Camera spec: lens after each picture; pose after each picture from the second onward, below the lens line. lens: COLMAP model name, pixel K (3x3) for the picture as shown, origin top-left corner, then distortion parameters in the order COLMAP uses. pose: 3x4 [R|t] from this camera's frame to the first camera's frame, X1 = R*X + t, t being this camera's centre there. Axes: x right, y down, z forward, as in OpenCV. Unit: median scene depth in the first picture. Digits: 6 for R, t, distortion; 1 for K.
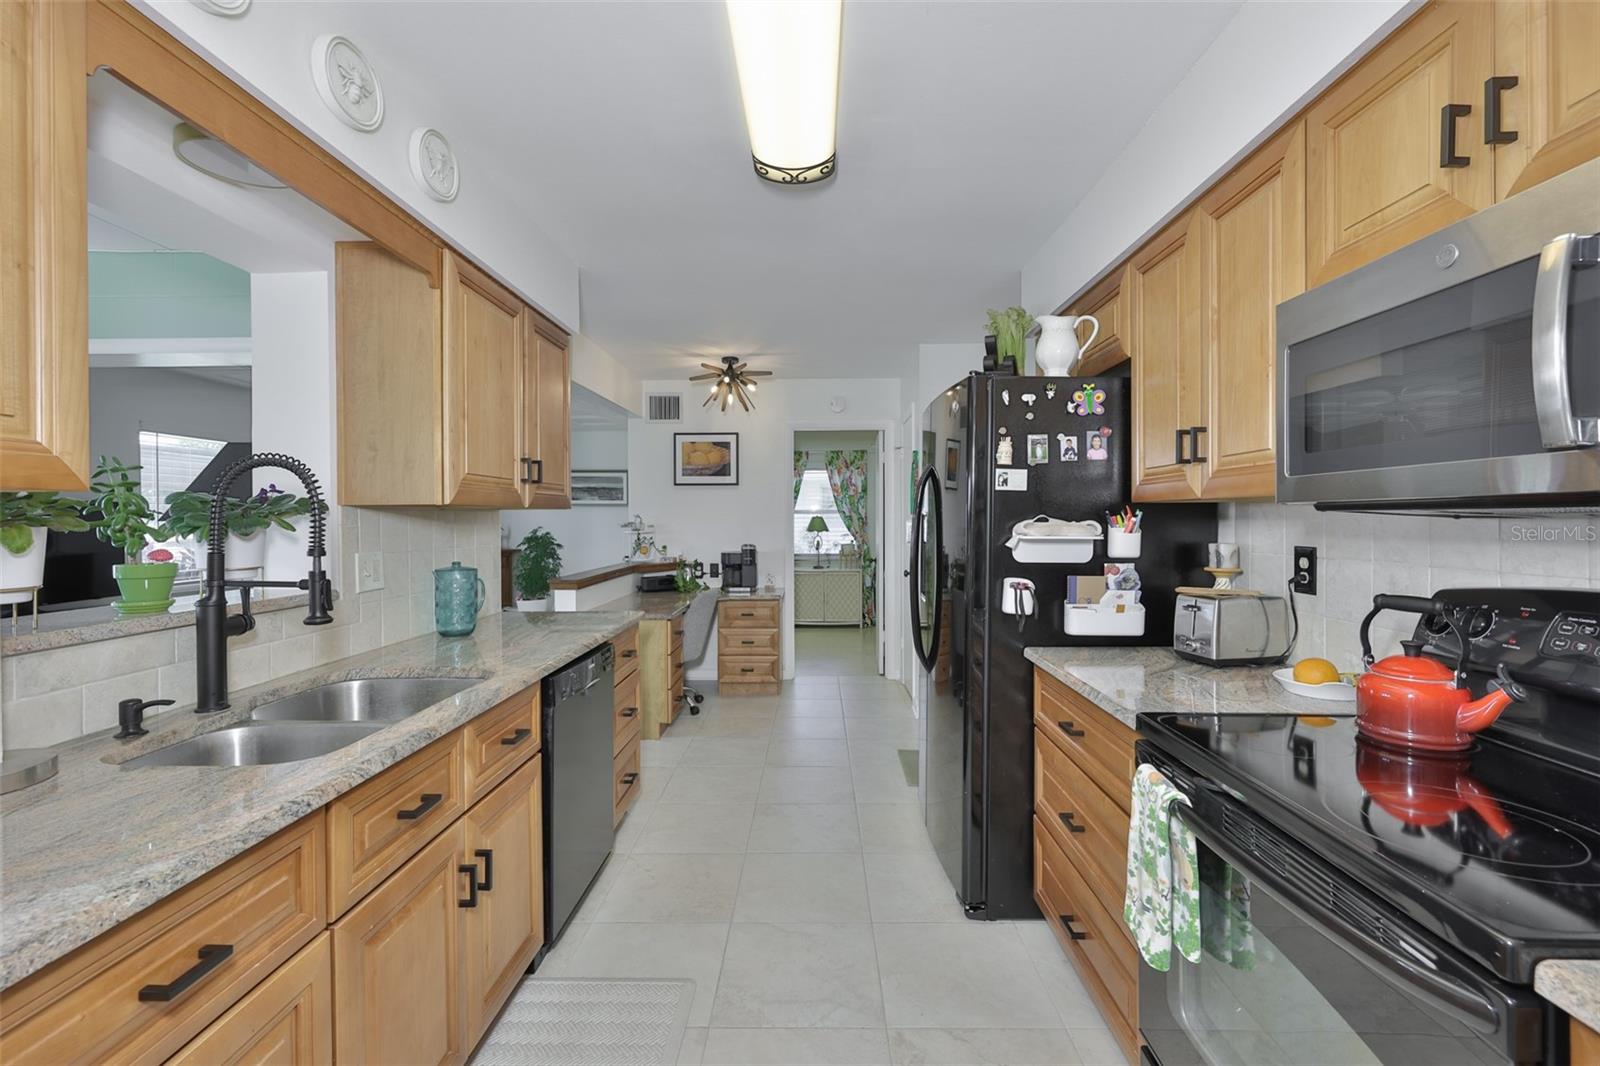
lens RADIAL K [[696.9, 0, 793.8], [0, 696.9, 532.8], [0, 0, 1]] dist [0.001297, 0.001049]
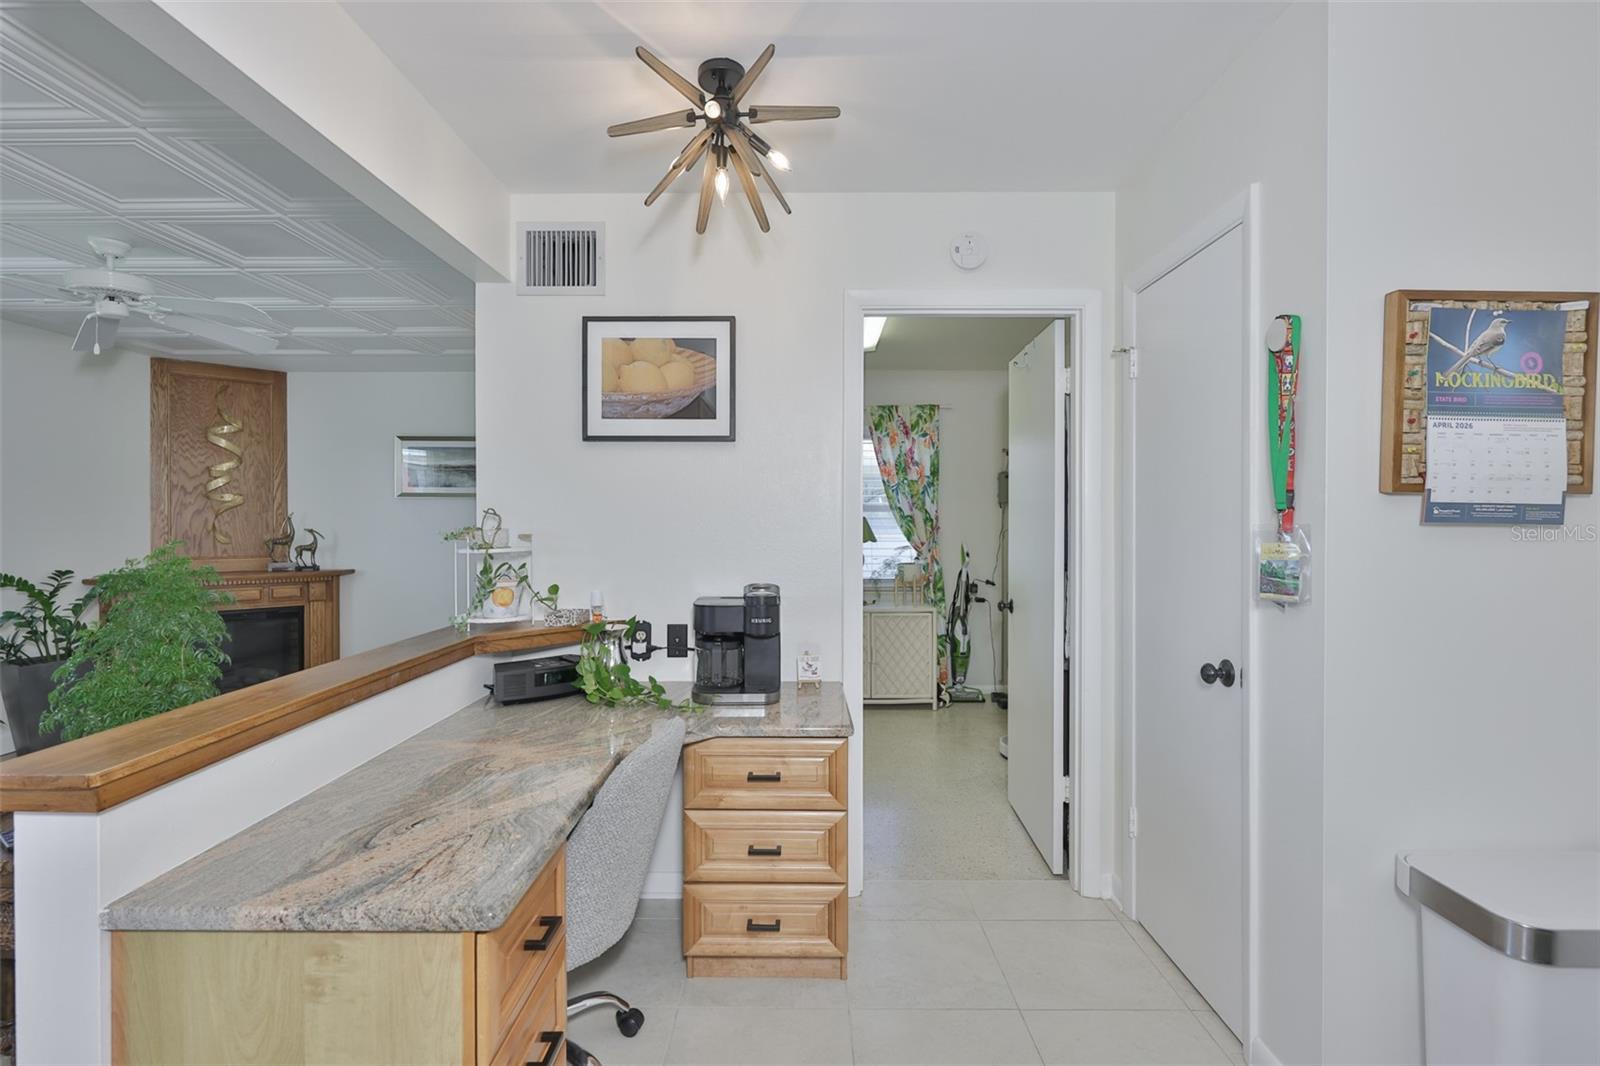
lens RADIAL K [[780.1, 0, 792.0], [0, 780.1, 528.5], [0, 0, 1]] dist [0.006696, 0.000727]
pose [[0.999707, 0.003733, 0.023914, -0.055739], [-0.003523, 0.999955, -0.008787, -0.010616], [-0.023946, 0.008700, 0.999675, 0.523294]]
